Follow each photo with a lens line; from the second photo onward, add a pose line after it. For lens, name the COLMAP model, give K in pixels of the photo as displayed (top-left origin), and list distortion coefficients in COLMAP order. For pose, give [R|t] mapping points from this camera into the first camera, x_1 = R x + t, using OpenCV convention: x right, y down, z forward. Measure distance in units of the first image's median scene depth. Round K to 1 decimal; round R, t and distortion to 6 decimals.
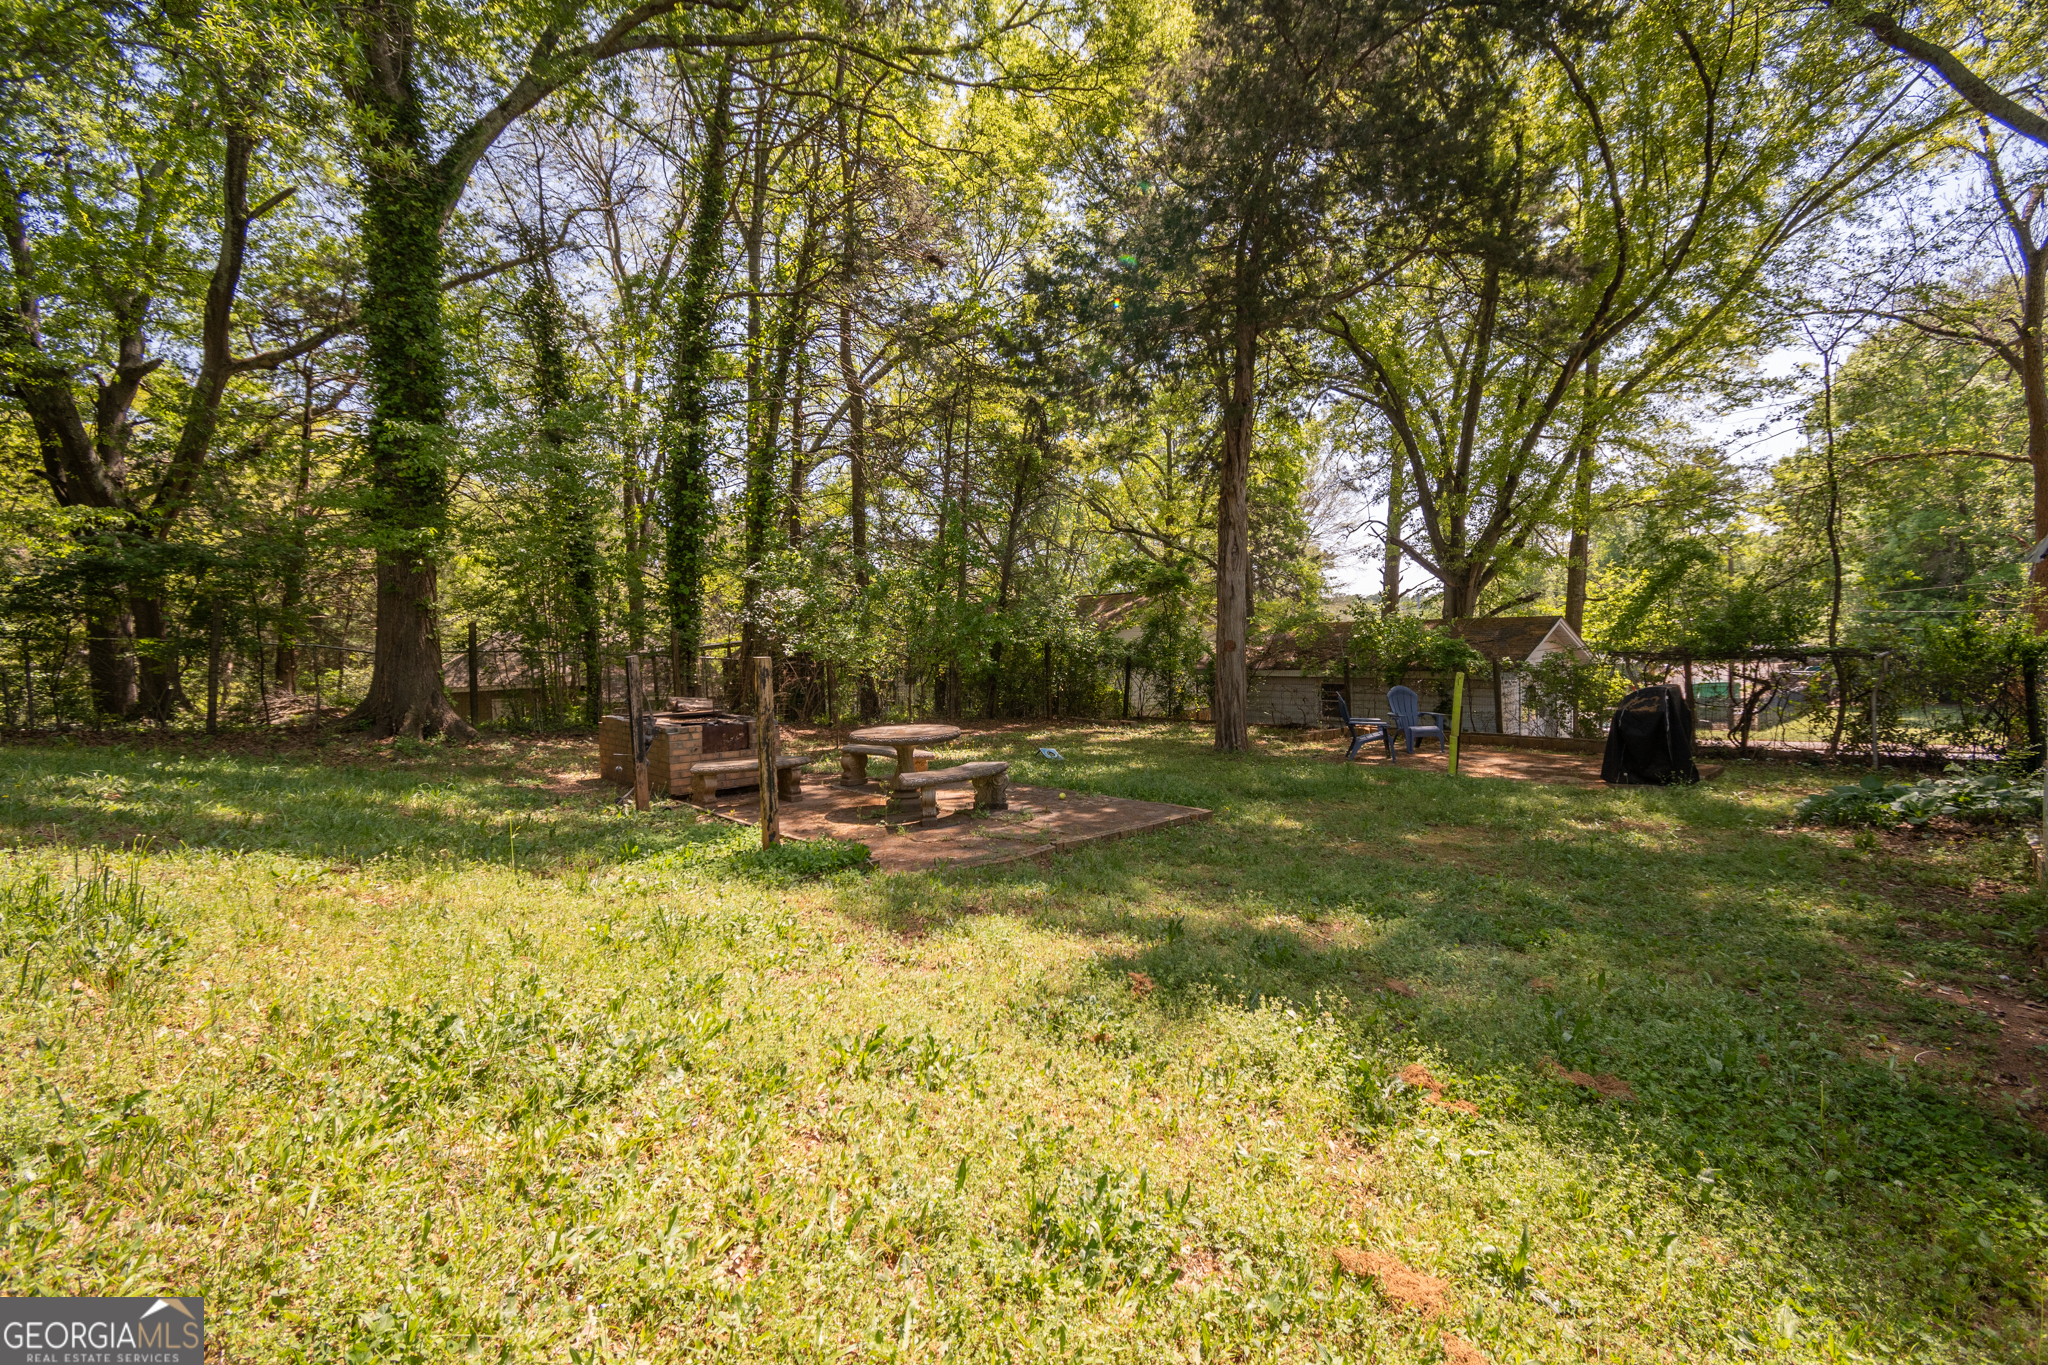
lens RADIAL K [[899.2, 0, 1024.0], [0, 899.2, 682.5], [0, 0, 1]] dist [0.002268, 0.000074]
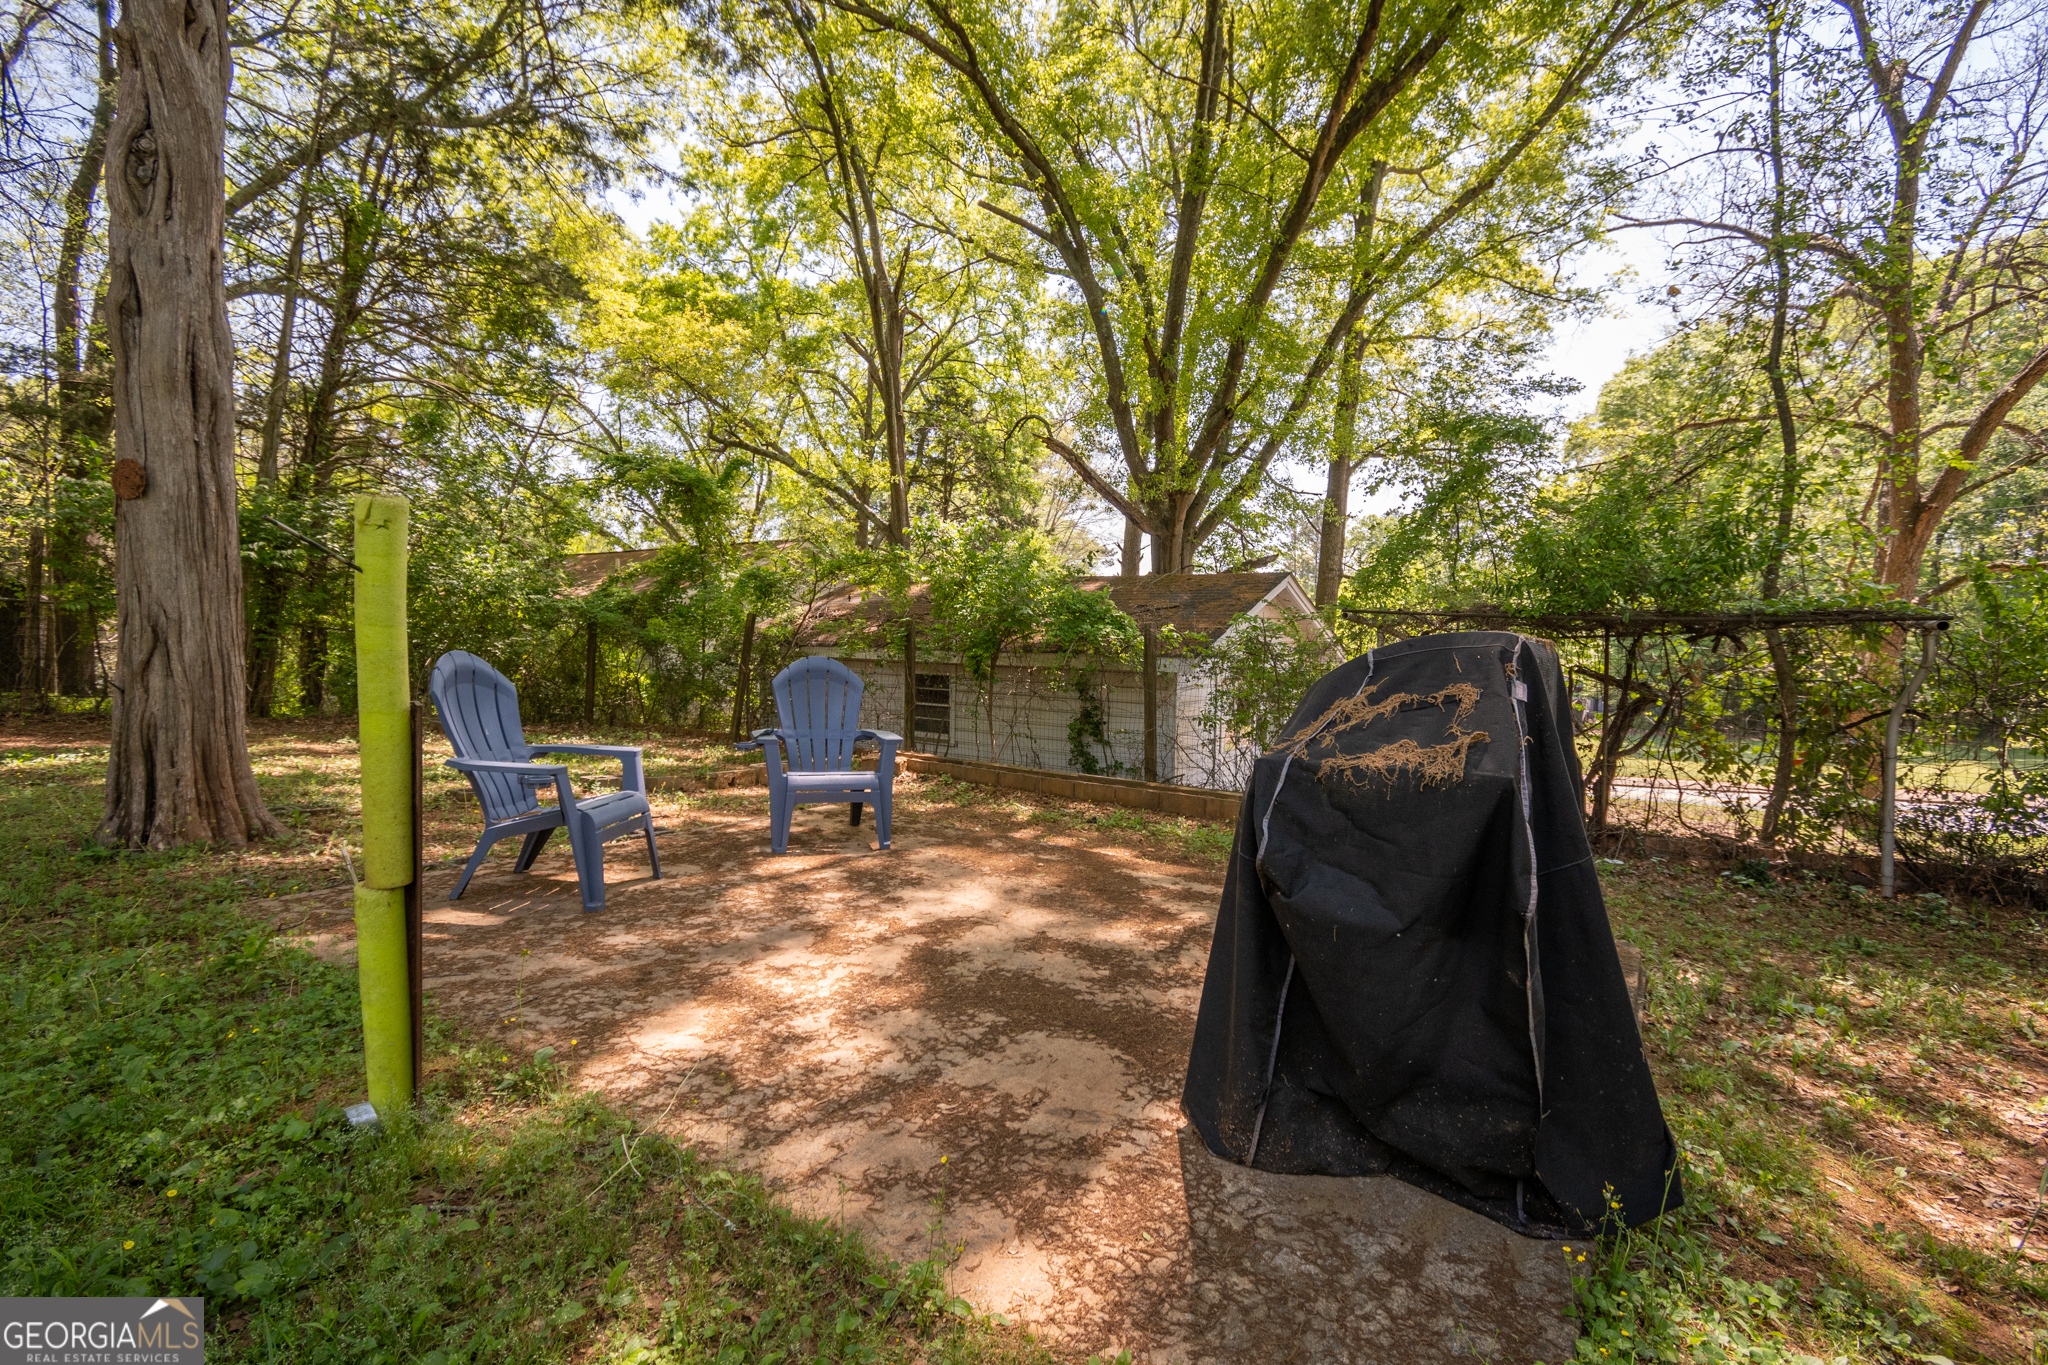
lens RADIAL K [[893.2, 0, 1025.8], [0, 893.2, 686.8], [0, 0, 1]] dist [0.000911, -0.004201]
pose [[0.982825, 0.012309, 0.184130, 0.288593], [-0.011932, 0.999924, -0.003154, 0.005402], [-0.184155, 0.000903, 0.982897, 0.423422]]
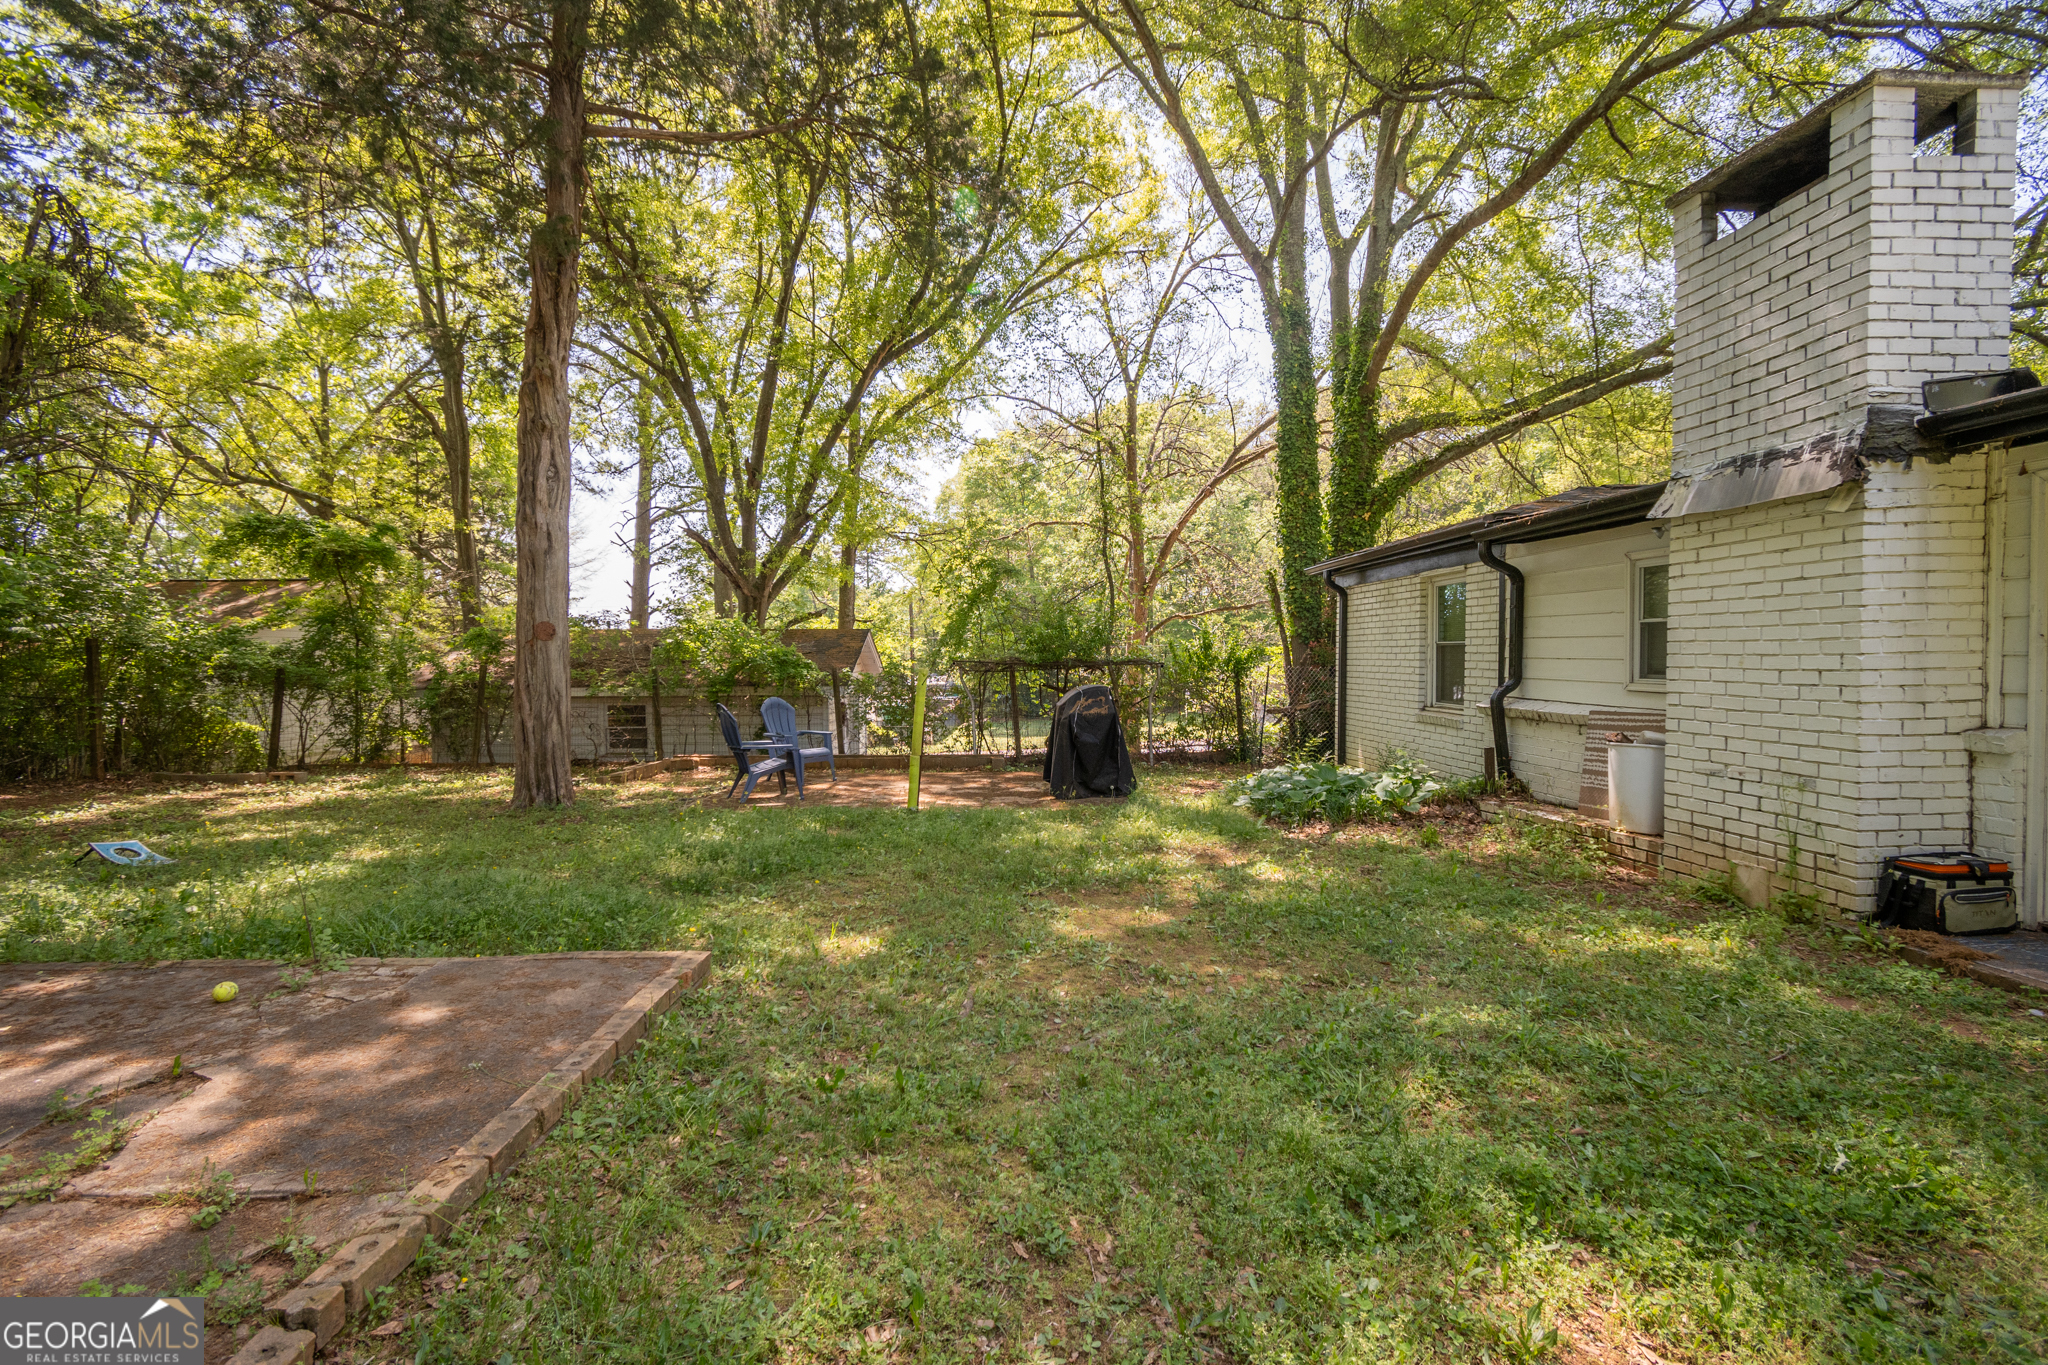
lens RADIAL K [[893.2, 0, 1025.8], [0, 893.2, 686.8], [0, 0, 1]] dist [0.000911, -0.004201]
pose [[0.661061, -0.001002, 0.750332, -0.004229], [0.026724, 0.999396, -0.022209, 0.012105], [-0.749856, 0.034733, 0.660688, 0.242845]]
